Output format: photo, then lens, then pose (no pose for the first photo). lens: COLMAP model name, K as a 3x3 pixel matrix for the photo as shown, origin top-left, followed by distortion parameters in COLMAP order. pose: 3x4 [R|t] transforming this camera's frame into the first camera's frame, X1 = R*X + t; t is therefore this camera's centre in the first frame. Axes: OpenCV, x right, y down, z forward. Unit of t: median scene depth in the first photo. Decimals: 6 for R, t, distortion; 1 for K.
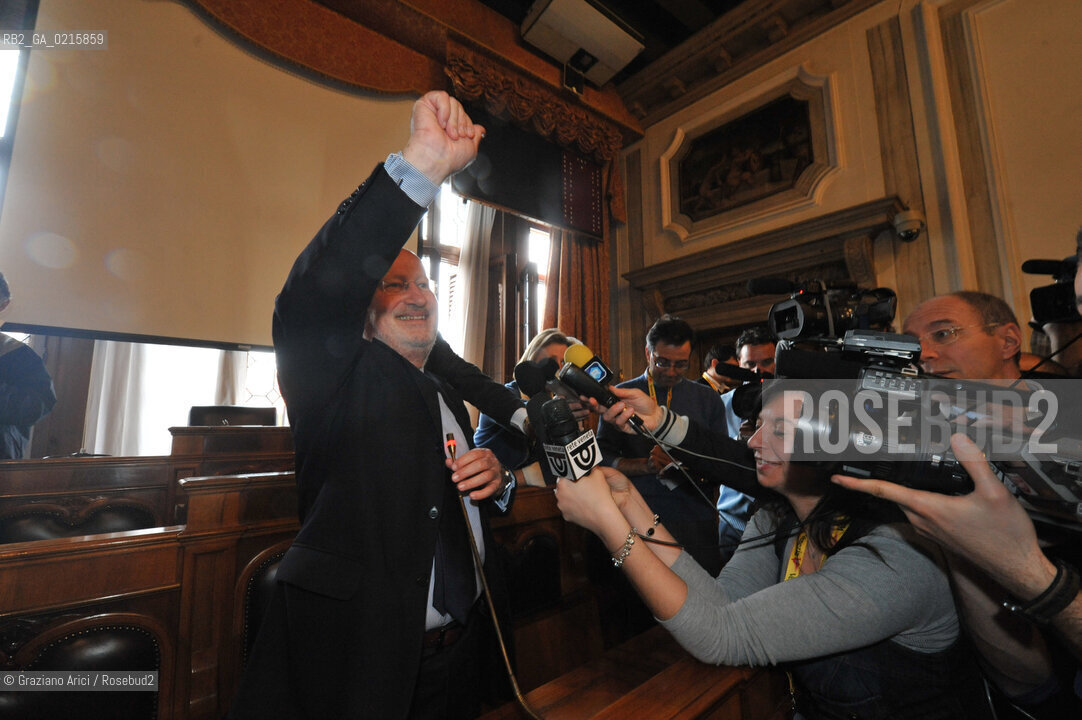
lens RADIAL K [[462.4, 0, 539.8], [0, 462.4, 367.2], [0, 0, 1]] dist [-0.001499, -0.003473]
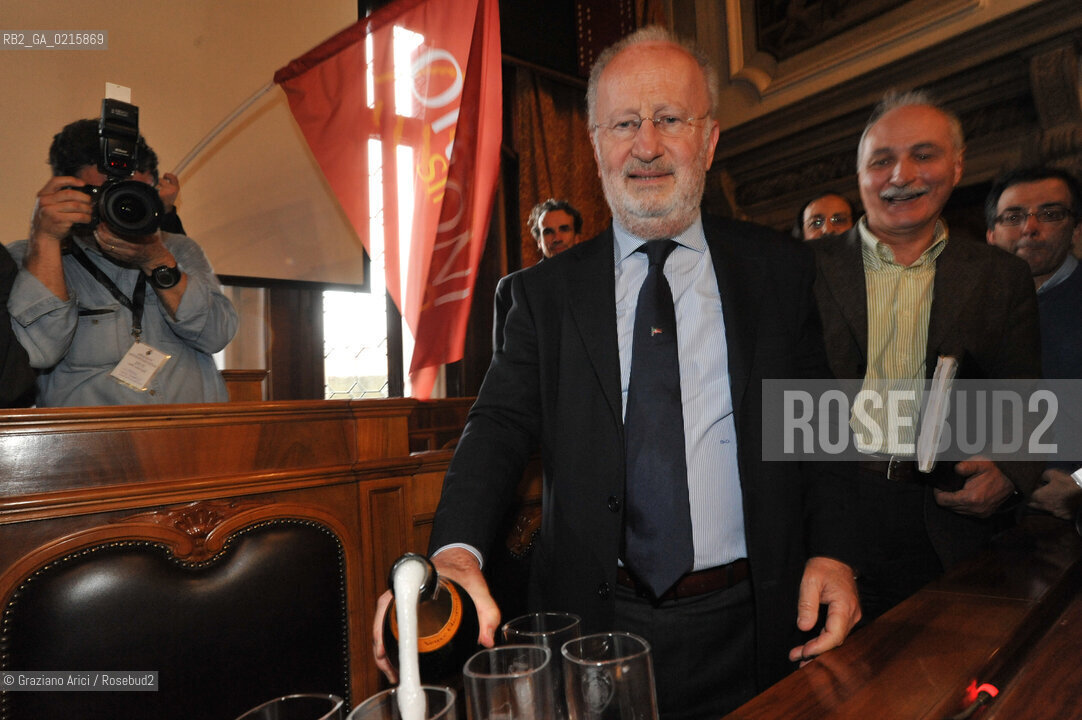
lens RADIAL K [[619.1, 0, 532.3], [0, 619.1, 378.5], [0, 0, 1]] dist [-0.026323, 0.005248]
pose [[0.998419, -0.043962, -0.035033, -0.004892], [0.046686, 0.995608, 0.081152, 0.049534], [0.031312, -0.082659, 0.996086, 0.098992]]
